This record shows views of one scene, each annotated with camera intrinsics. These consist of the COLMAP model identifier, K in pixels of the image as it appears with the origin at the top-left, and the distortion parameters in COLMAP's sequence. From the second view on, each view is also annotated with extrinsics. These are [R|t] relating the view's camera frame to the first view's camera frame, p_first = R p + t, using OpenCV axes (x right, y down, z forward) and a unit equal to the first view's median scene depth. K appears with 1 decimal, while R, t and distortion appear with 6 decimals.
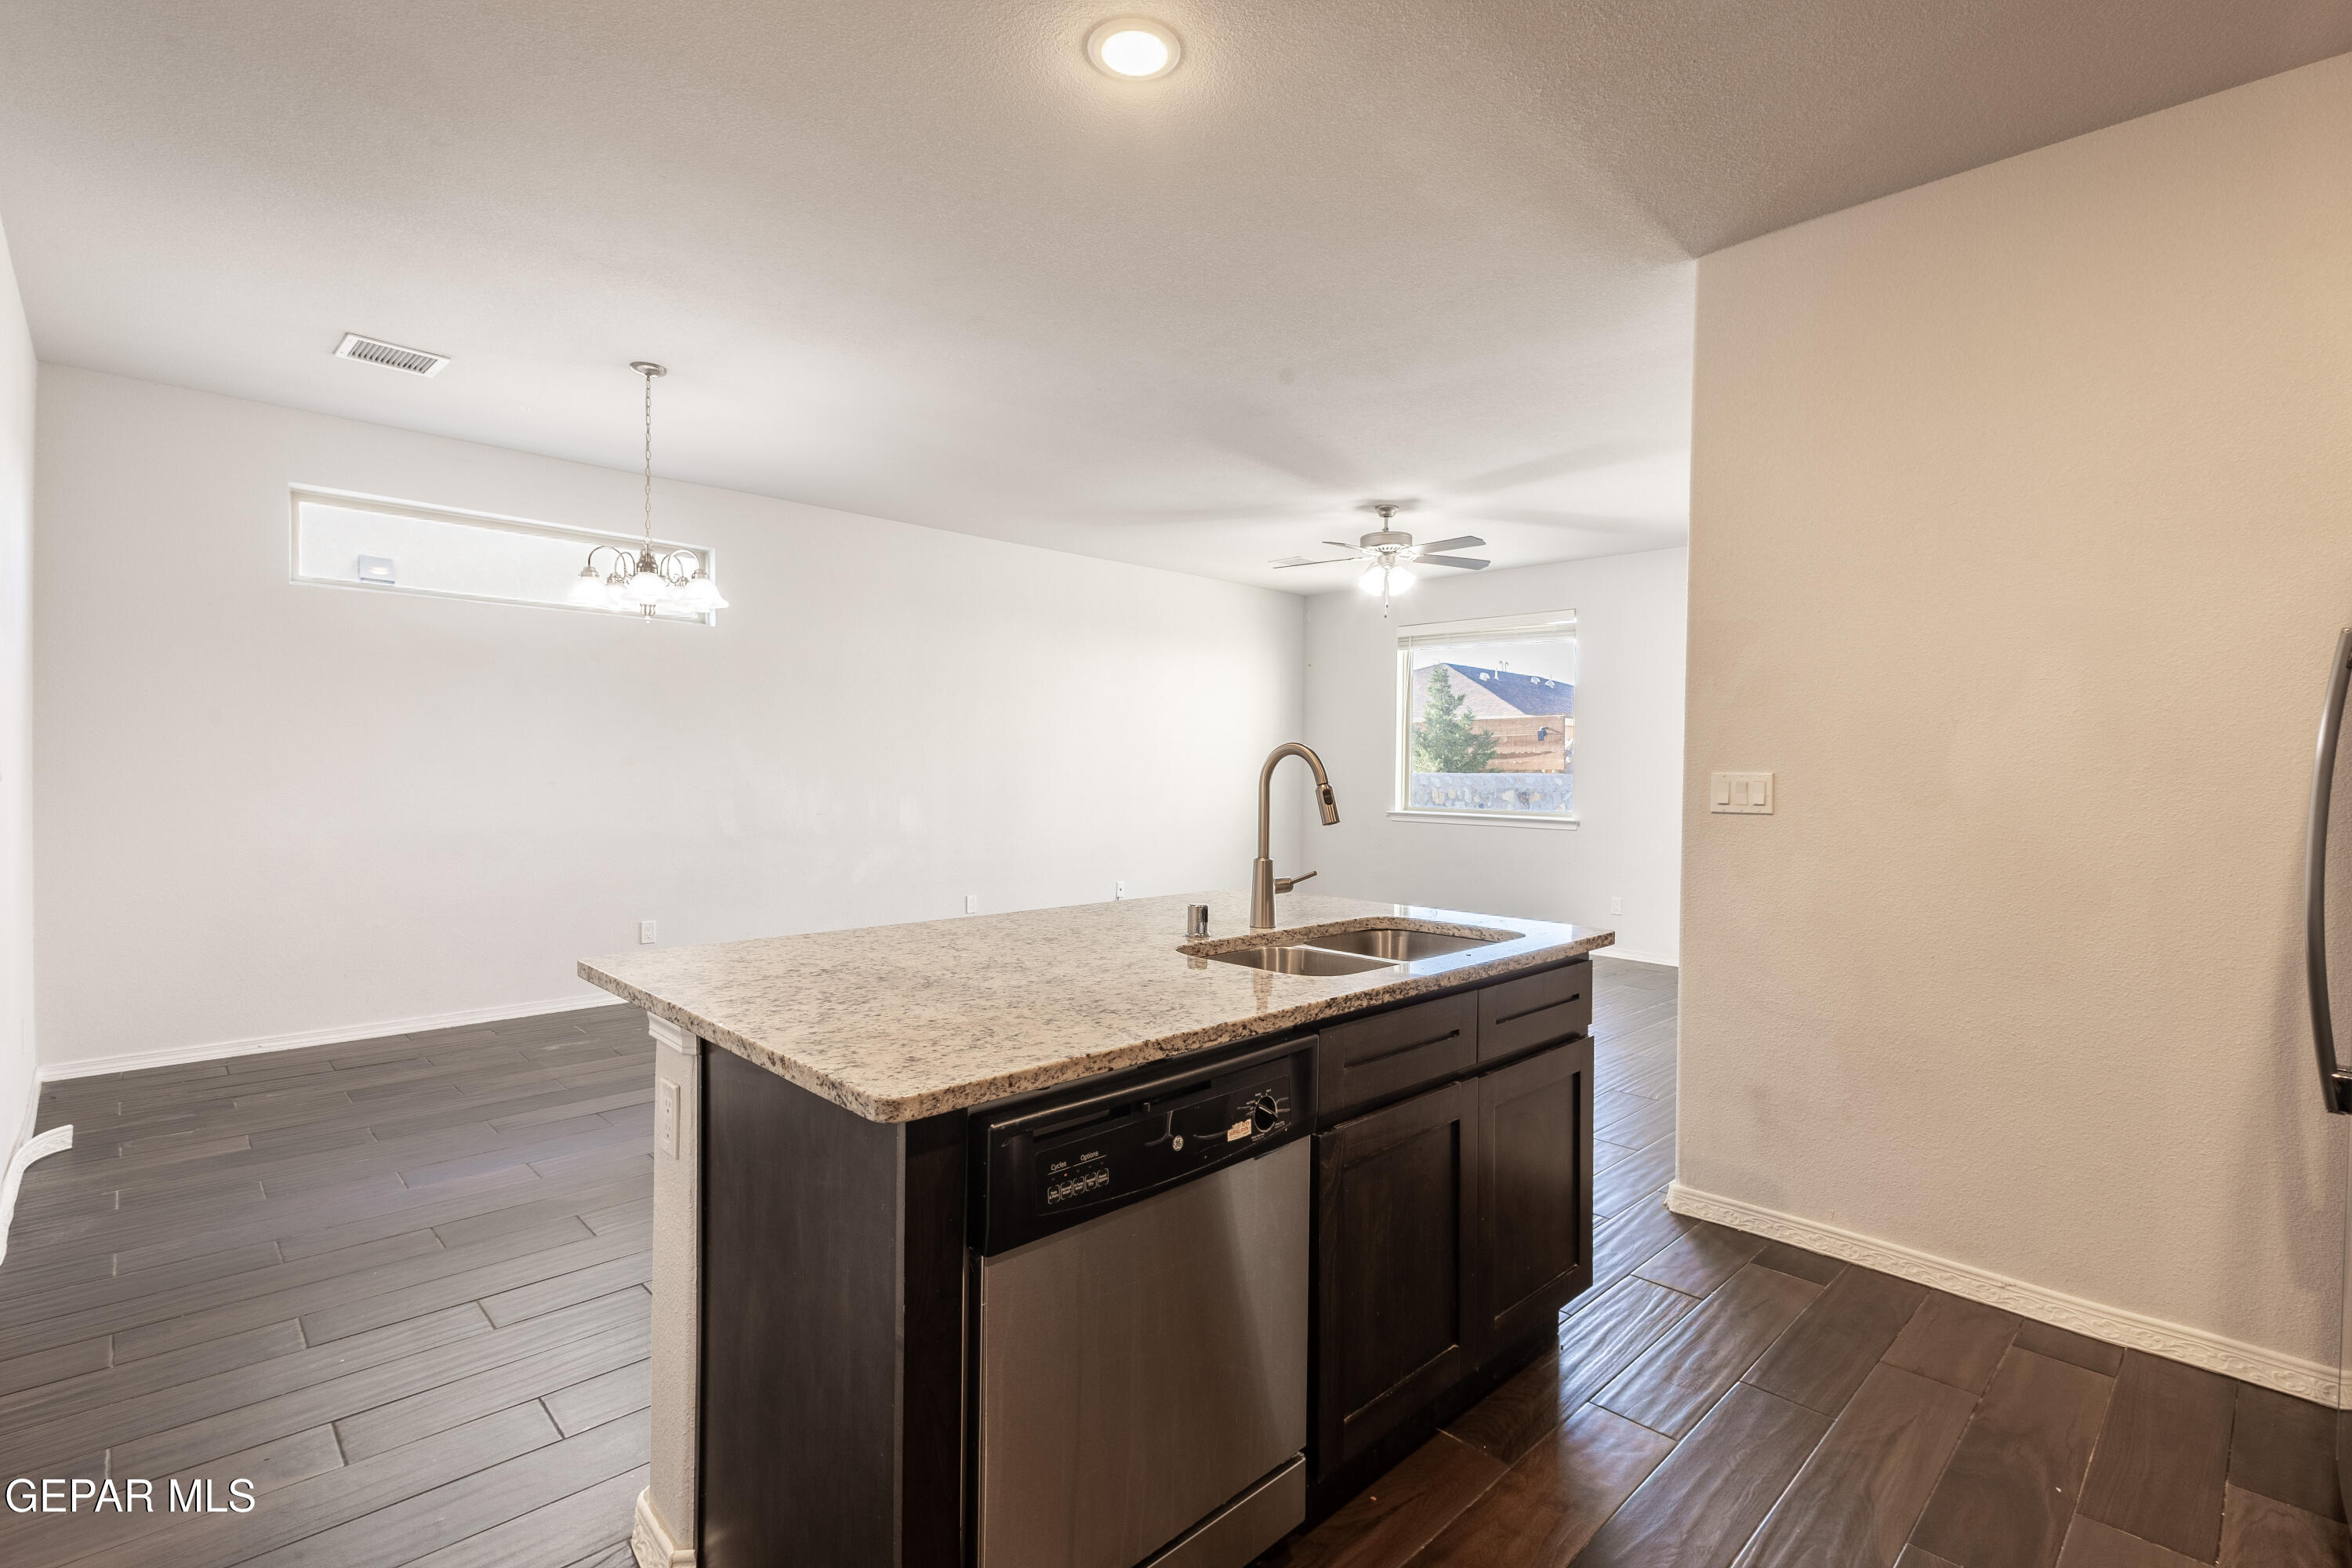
lens RADIAL K [[1094.1, 0, 1176.0], [0, 1094.1, 784.0], [0, 0, 1]] dist [0.010495, -0.000246]
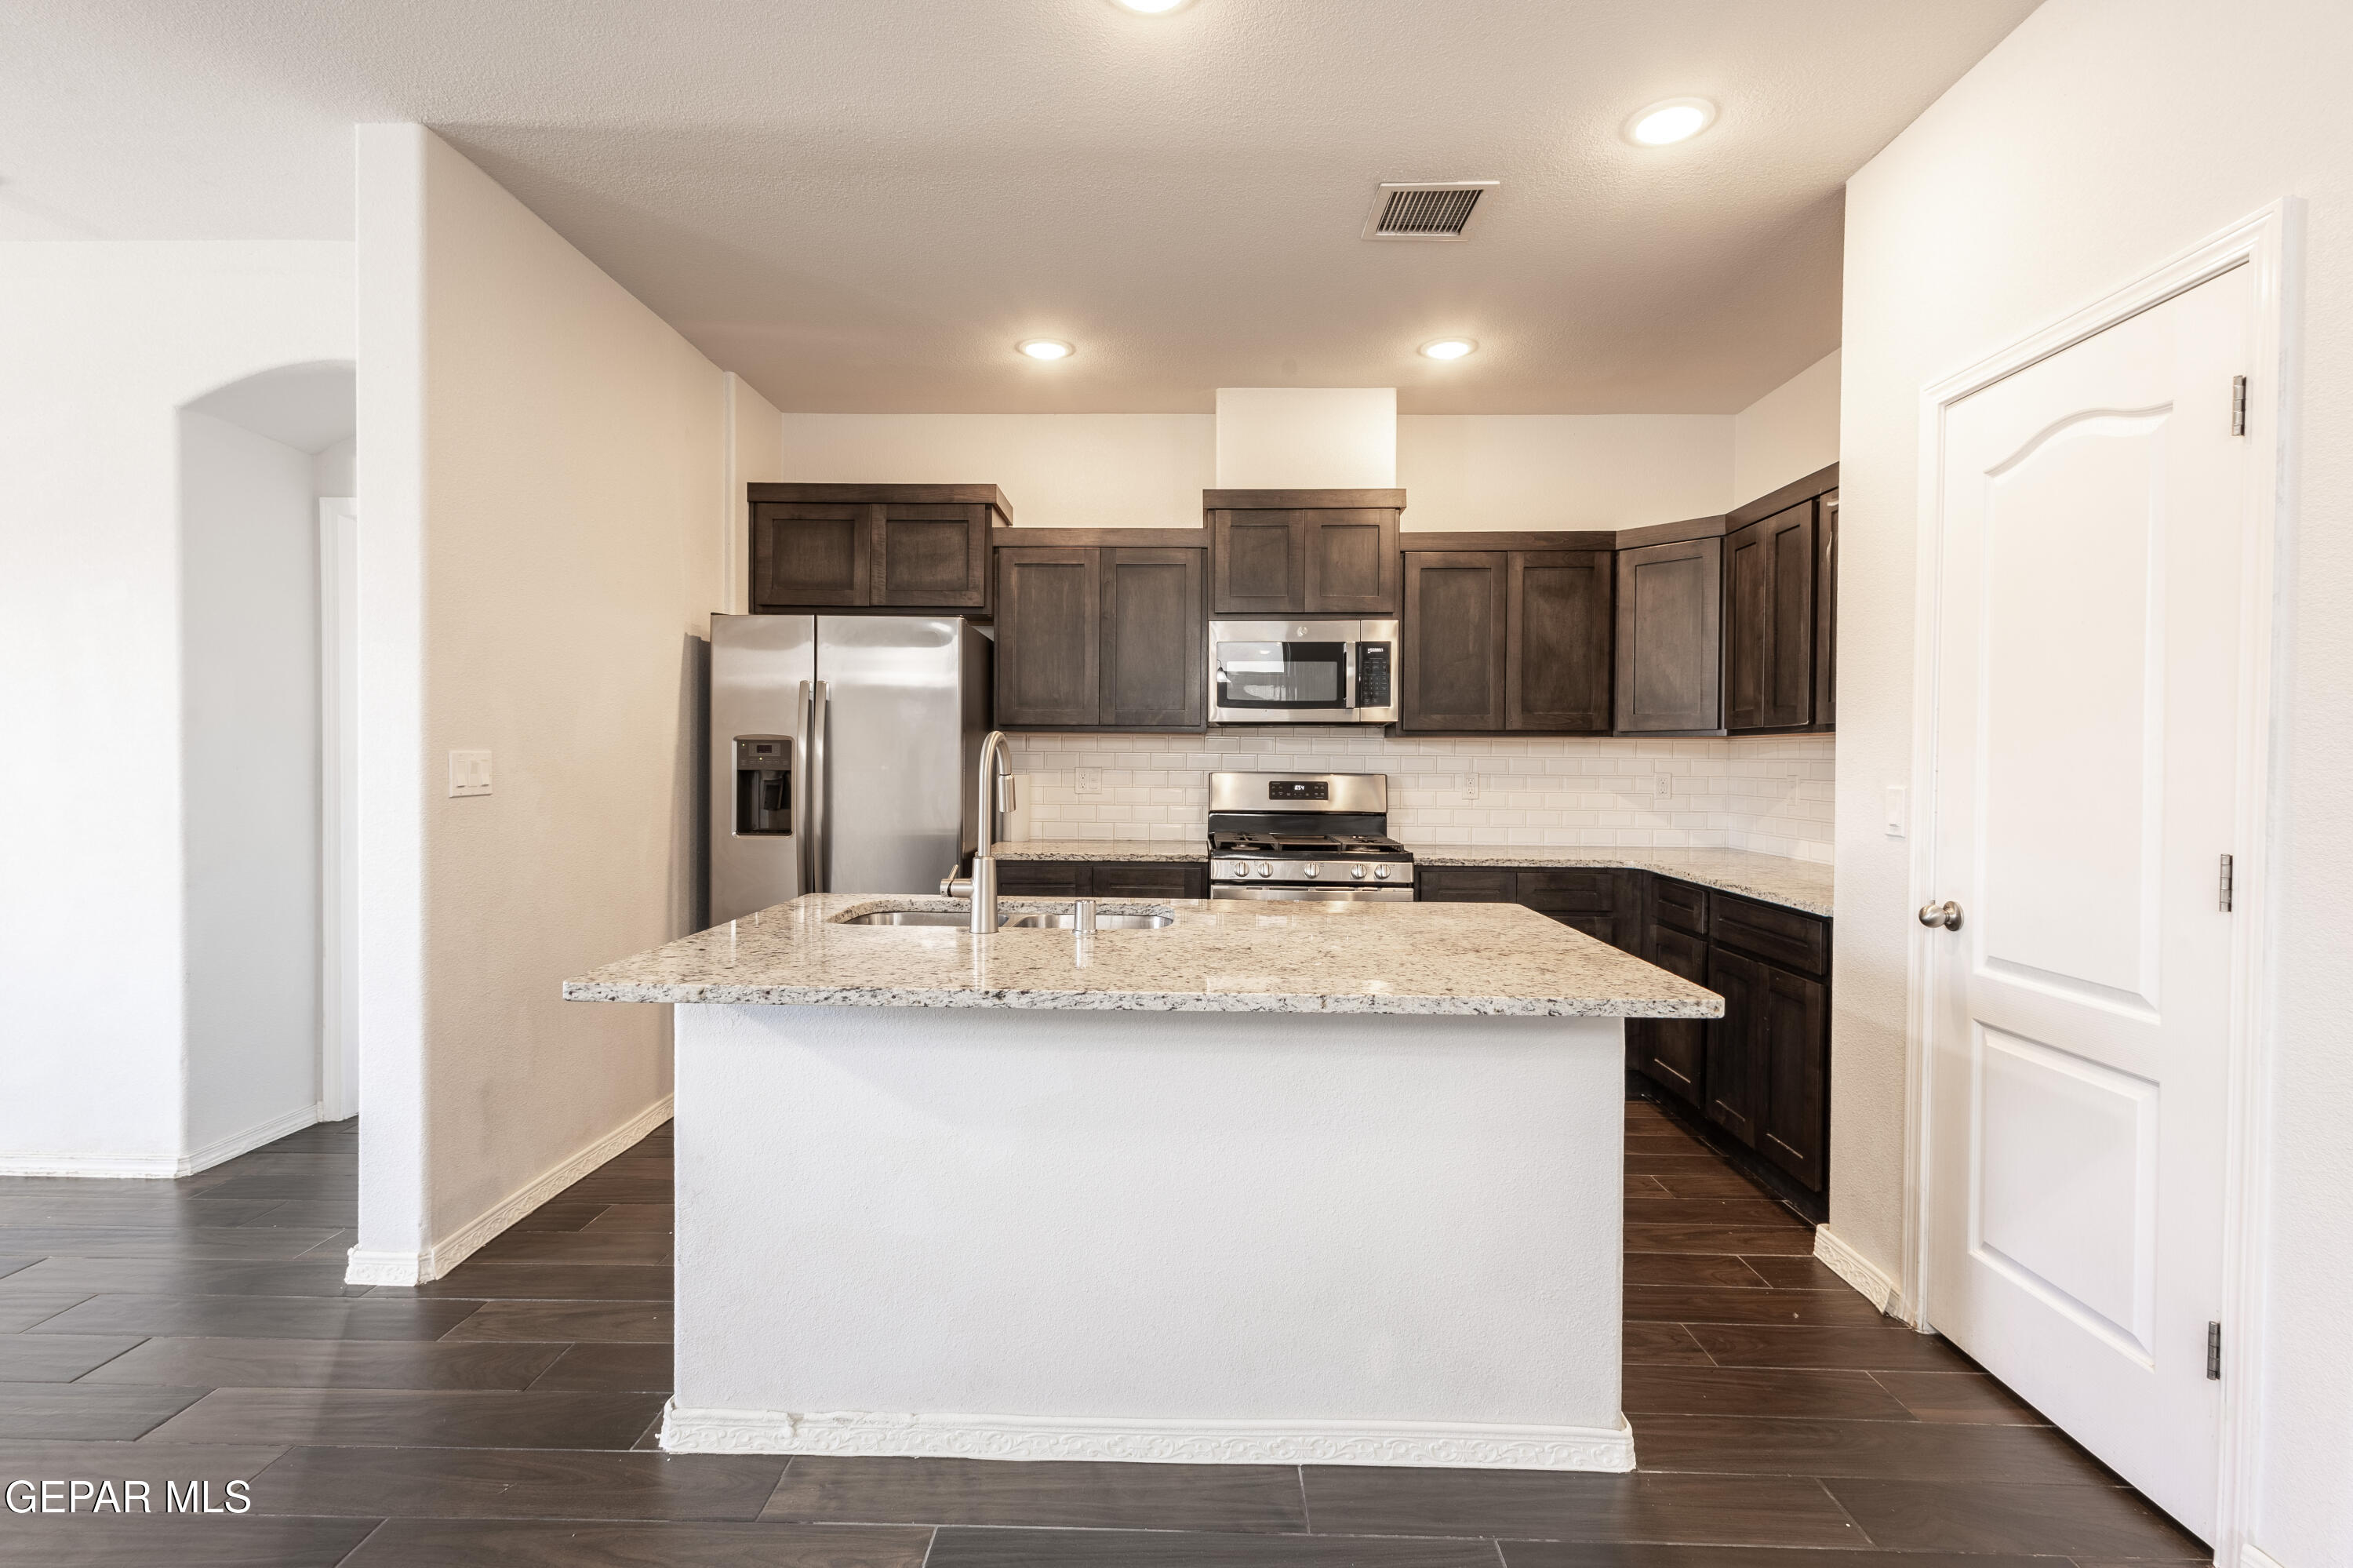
lens RADIAL K [[1094.6, 0, 1176.5], [0, 1094.6, 784.0], [0, 0, 1]] dist [0.010495, -0.000246]
pose [[-0.700675, -0.031567, 0.712782, -0.549433], [-0.004636, 0.999201, 0.039694, -0.022346], [-0.713466, 0.024508, -0.700262, 1.225023]]
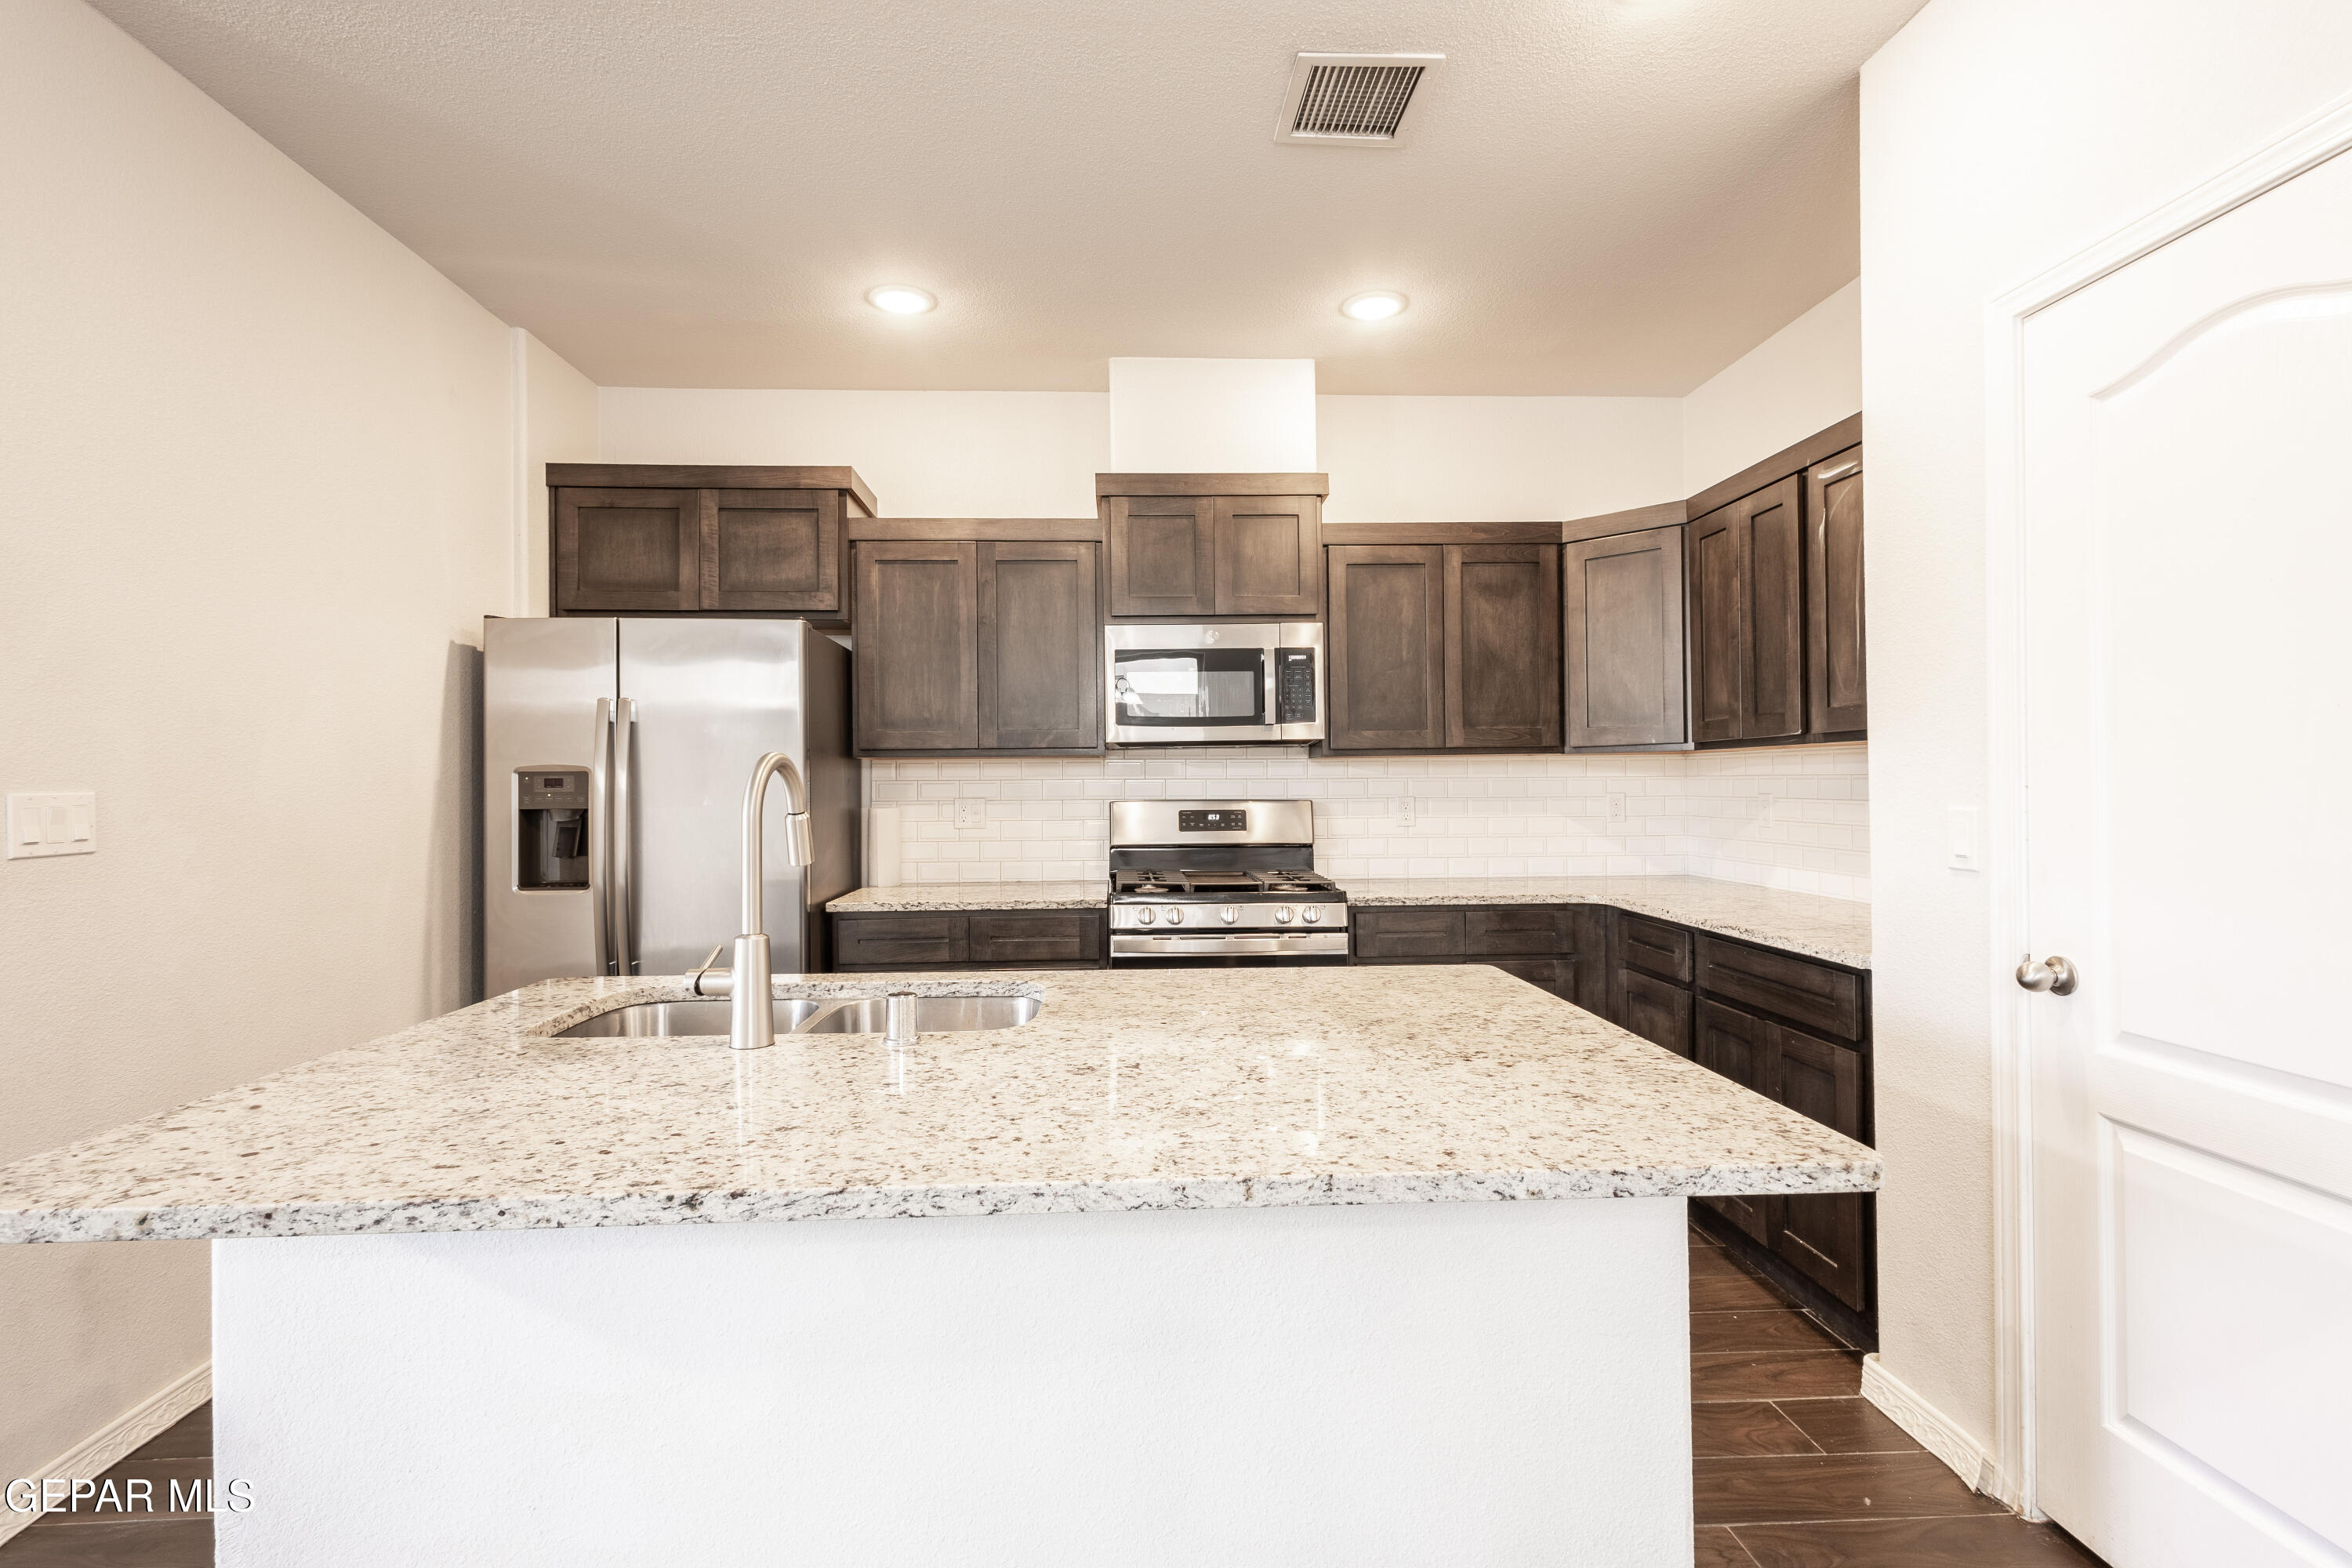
lens RADIAL K [[1070.7, 0, 1176.0], [0, 1070.7, 784.0], [0, 0, 1]] dist [0.006701, -0.000049]
pose [[-0.751107, -0.002417, 0.660176, -0.407923], [0.010736, 0.999816, 0.015874, -0.018896], [-0.660093, 0.019010, -0.750943, 1.042857]]
